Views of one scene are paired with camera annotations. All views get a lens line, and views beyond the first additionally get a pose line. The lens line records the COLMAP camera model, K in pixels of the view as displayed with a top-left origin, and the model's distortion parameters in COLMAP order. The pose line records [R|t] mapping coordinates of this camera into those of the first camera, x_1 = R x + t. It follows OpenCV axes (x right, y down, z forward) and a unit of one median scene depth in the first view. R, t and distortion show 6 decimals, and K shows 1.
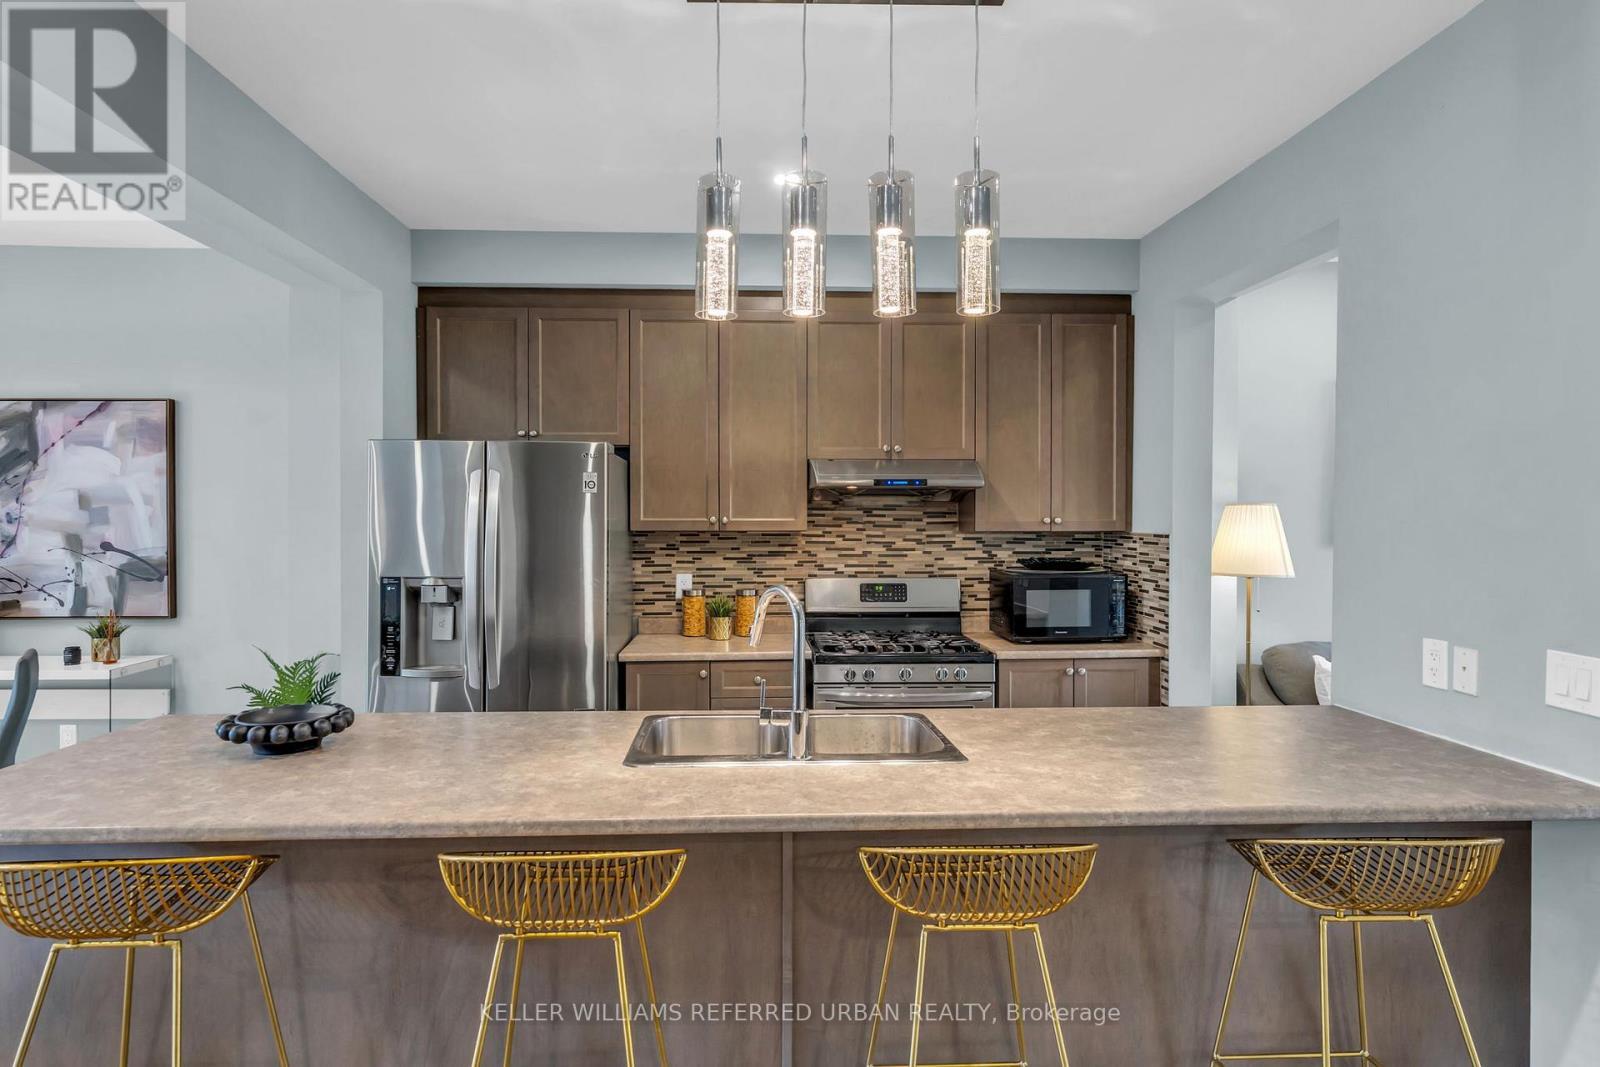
lens RADIAL K [[861.9, 0, 782.5], [0, 861.9, 520.5], [0, 0, 1]] dist [-0.003148, 0.000488]
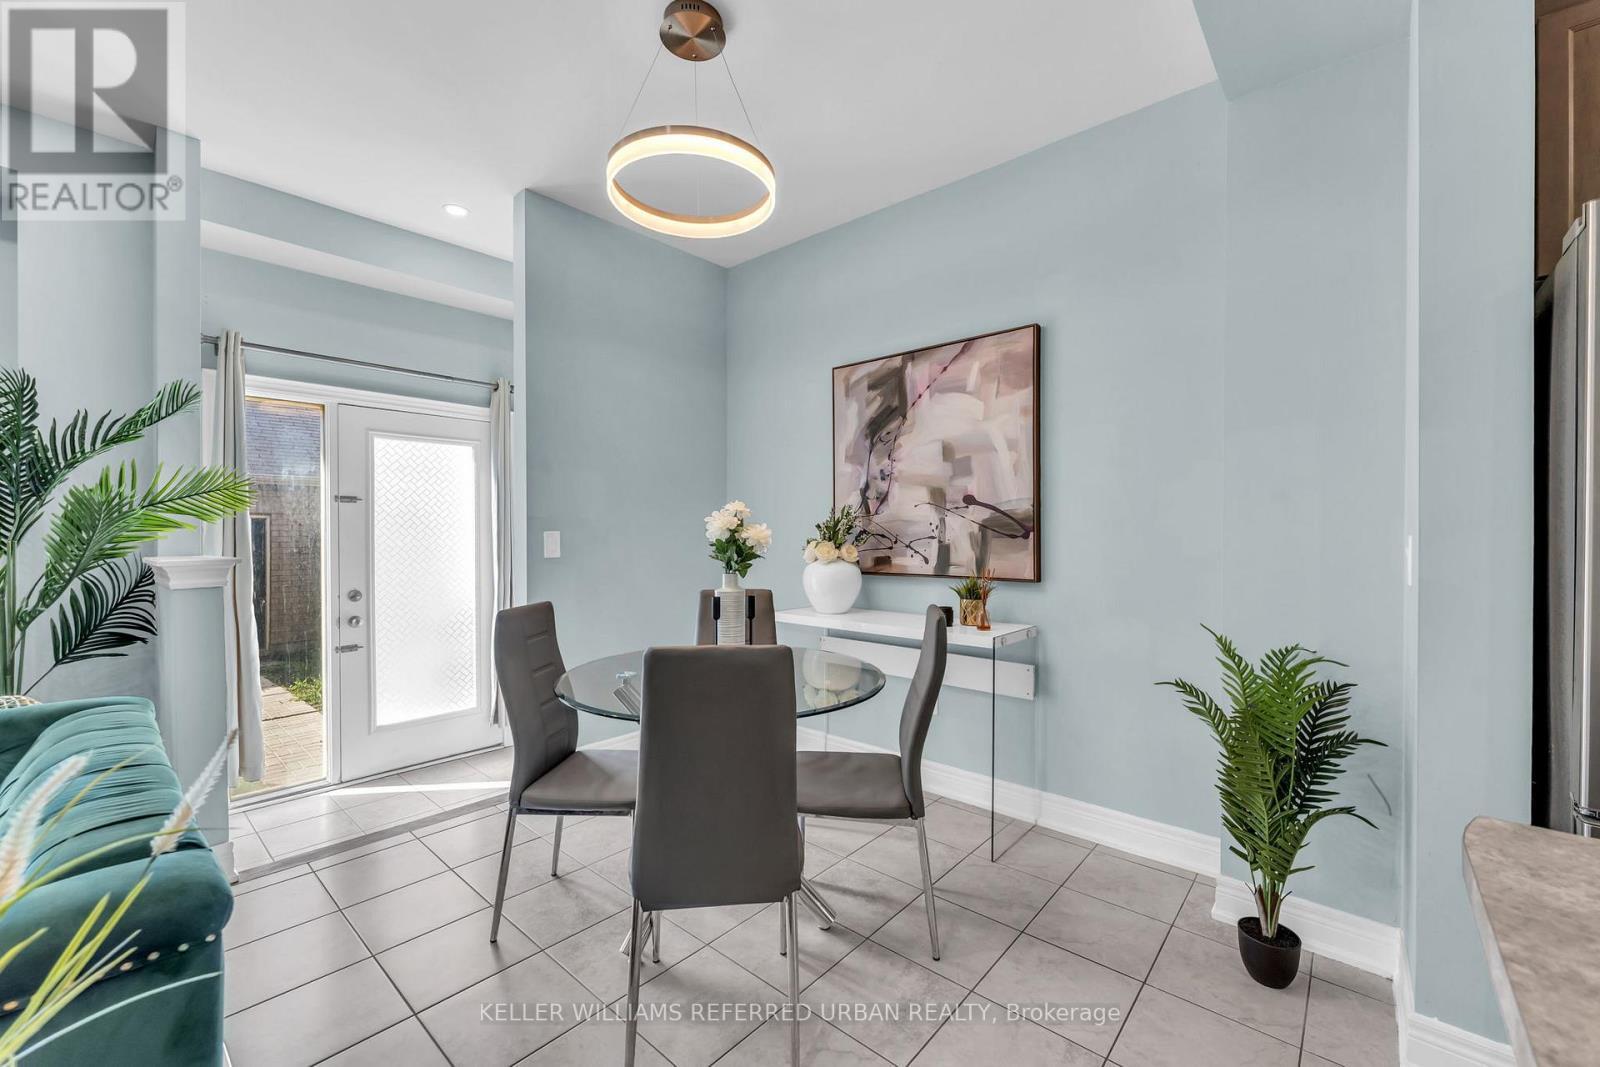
lens RADIAL K [[642.3, 0, 803.1], [0, 642.3, 537.5], [0, 0, 1]] dist [-0.000579, -0.000422]
pose [[0.729473, 0.004427, -0.683995, -0.448767], [-0.003739, 0.999990, 0.002485, 0.069213], [0.684000, 0.000745, 0.729482, 0.382833]]
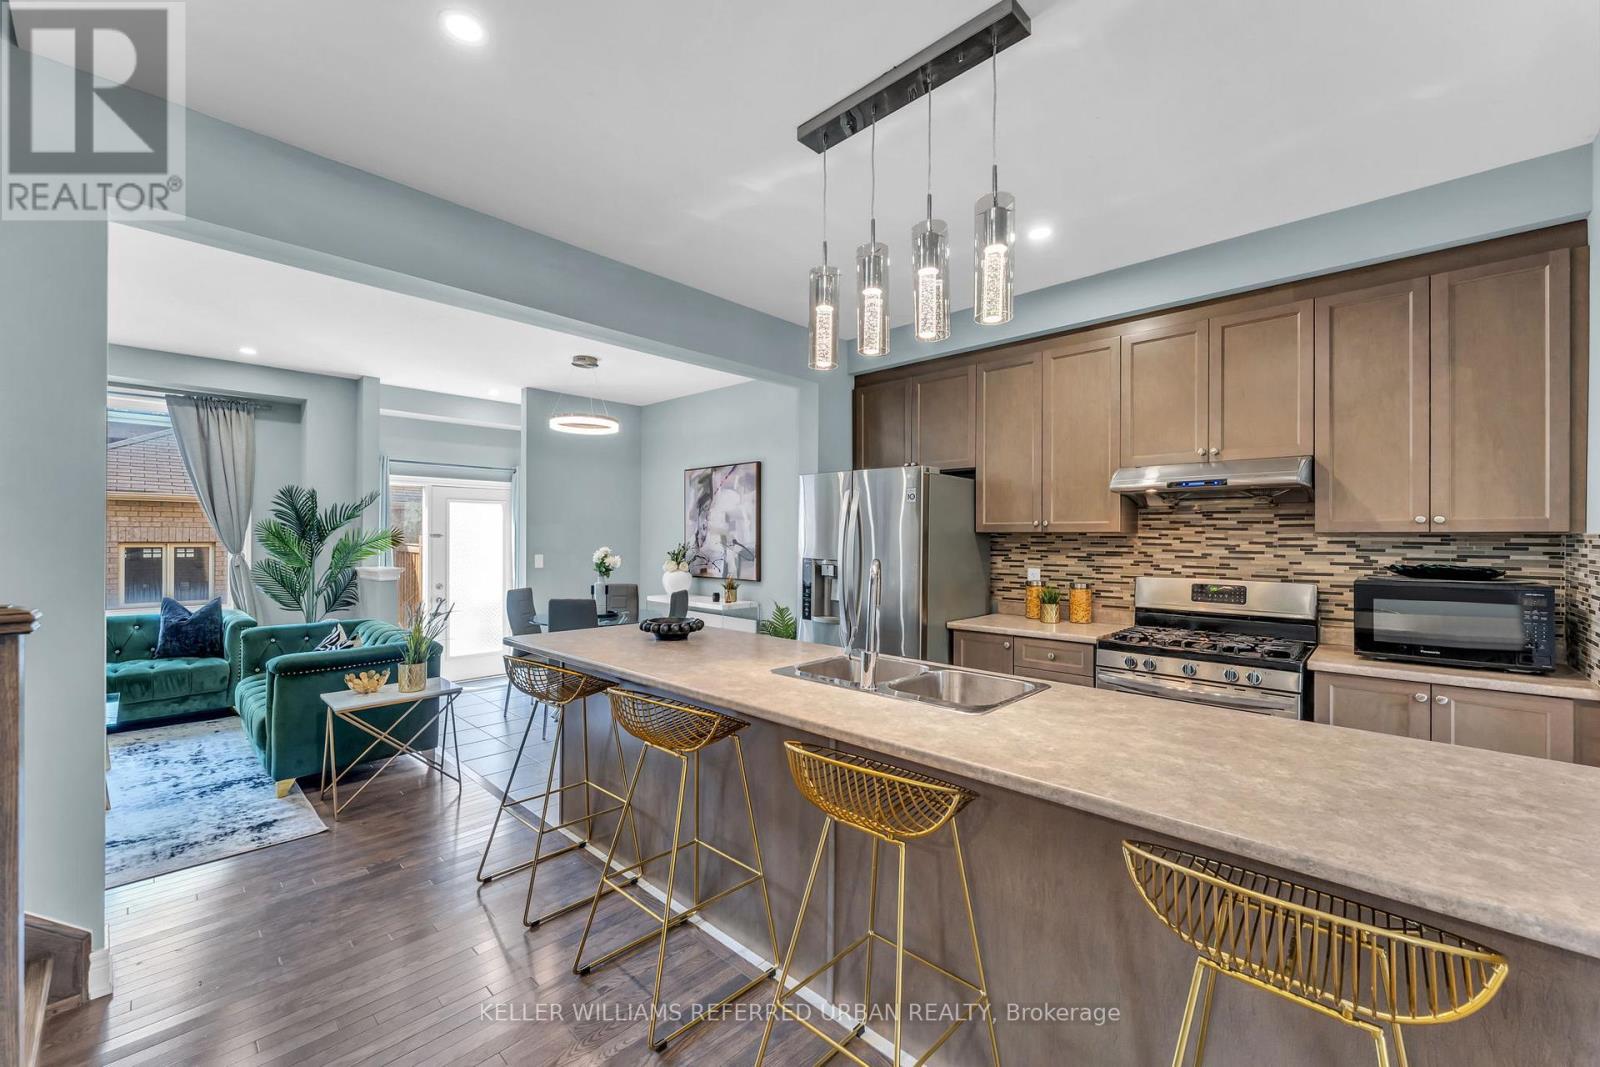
lens RADIAL K [[642.3, 0, 797.7], [0, 642.3, 535.9], [0, 0, 1]] dist [-0.000579, -0.000422]
pose [[0.696715, 0.001627, -0.717347, 0.324128], [-0.008409, 0.999947, -0.005899, 0.024529], [0.717299, 0.010142, 0.696691, 0.116065]]
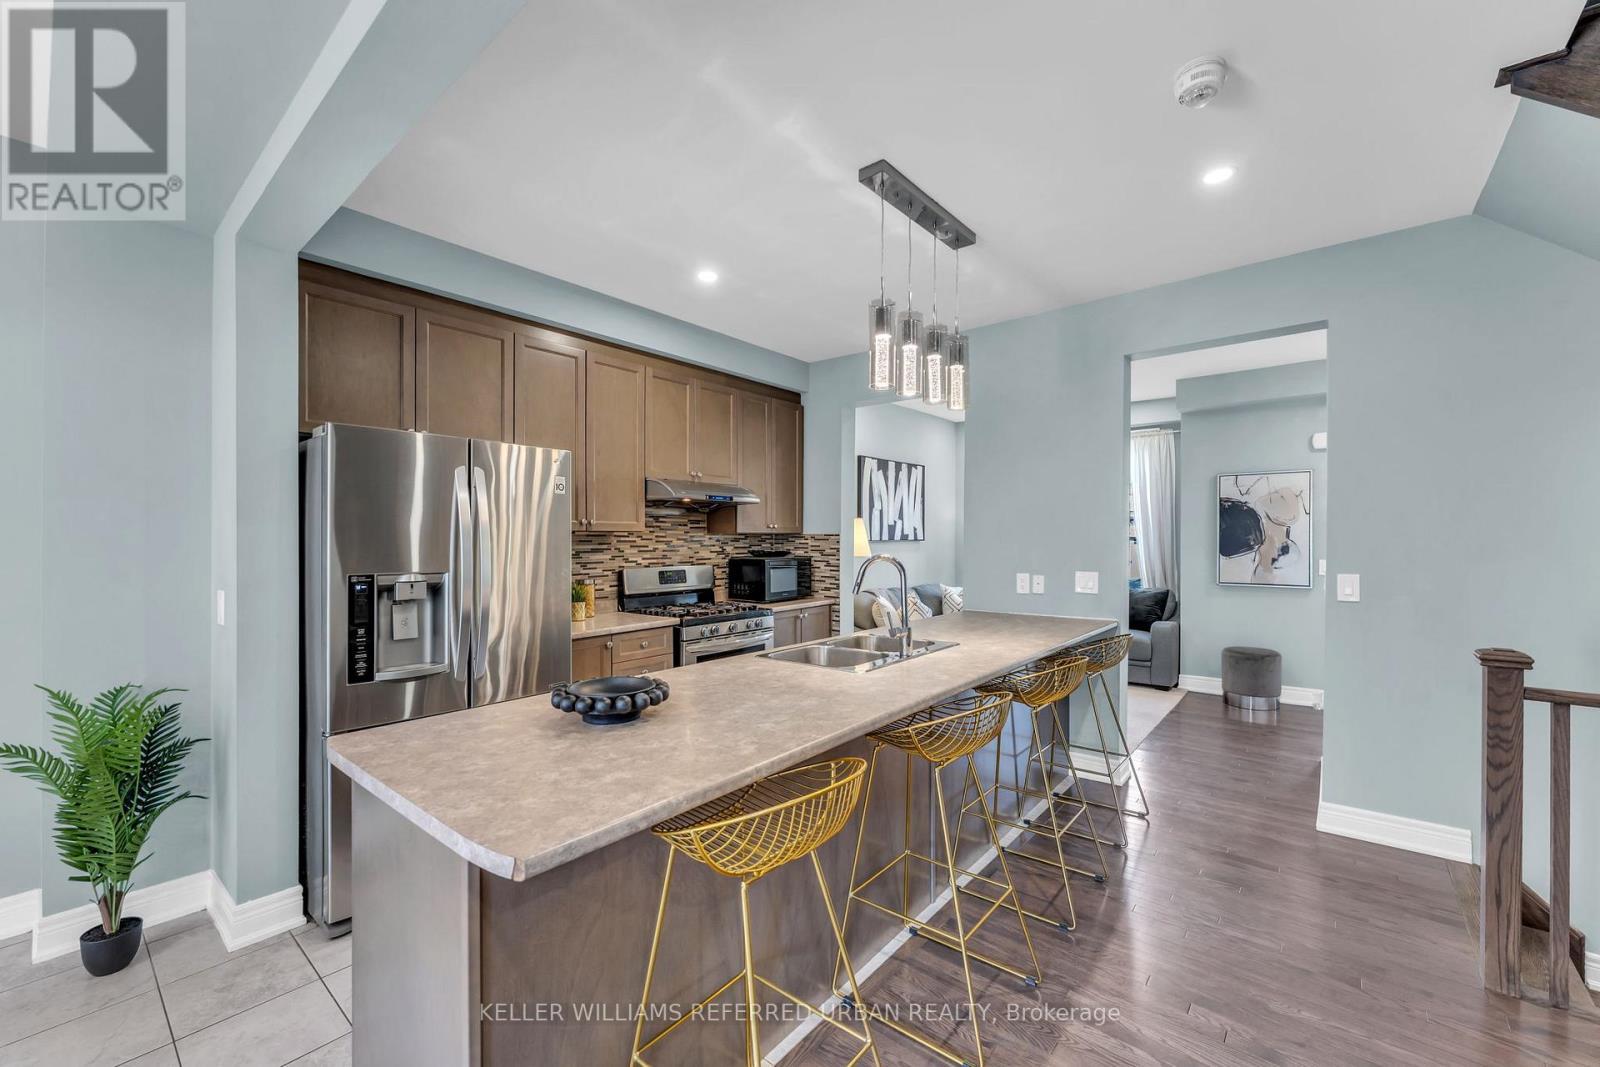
lens RADIAL K [[642.3, 0, 807.0], [0, 642.3, 539.2], [0, 0, 1]] dist [-0.000579, -0.000422]
pose [[0.664258, -0.003150, 0.747497, -0.527564], [0.003896, 0.999992, 0.000752, 0.023227], [-0.747493, 0.002412, 0.664265, 0.152645]]
